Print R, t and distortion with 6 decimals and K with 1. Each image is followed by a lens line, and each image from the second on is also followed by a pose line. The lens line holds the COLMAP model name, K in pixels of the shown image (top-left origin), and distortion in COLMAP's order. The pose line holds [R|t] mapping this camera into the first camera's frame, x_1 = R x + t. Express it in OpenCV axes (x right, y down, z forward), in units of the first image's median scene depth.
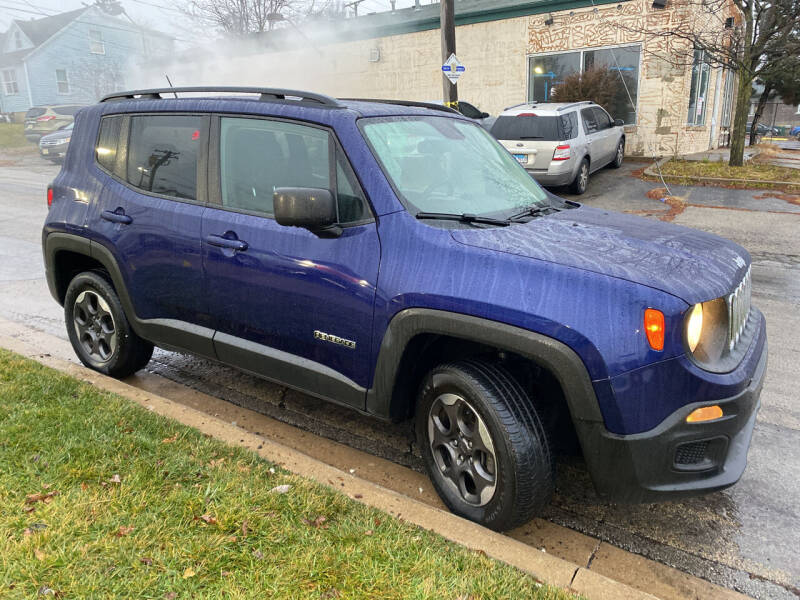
lens RADIAL K [[612.4, 0, 400.2], [0, 612.4, 300.4], [0, 0, 1]] dist [0.020898, -0.017650]
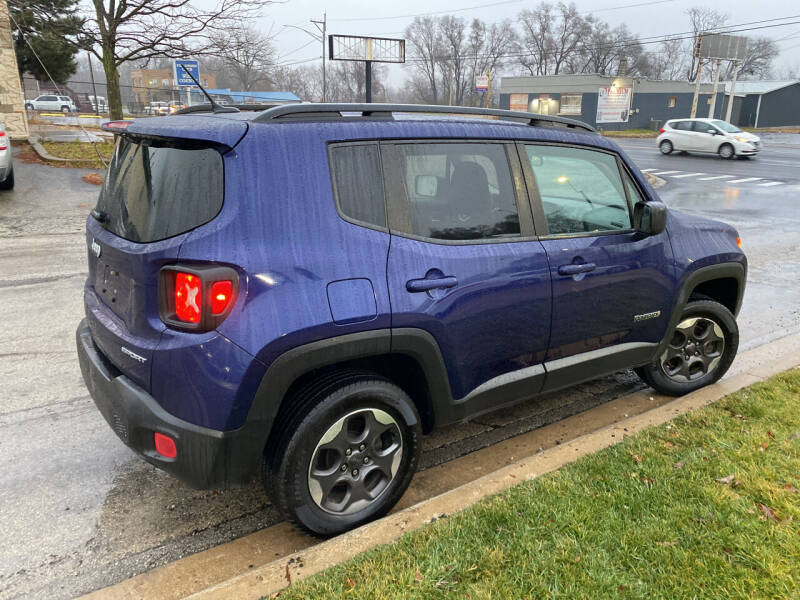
lens RADIAL K [[612.4, 0, 400.9], [0, 612.4, 294.5], [0, 0, 1]] dist [0.020898, -0.017650]
pose [[0.356636, -0.260087, 0.897310, -1.314909], [0.226480, 0.955886, 0.187050, -0.309666], [-0.906376, 0.136514, 0.399808, 0.858988]]
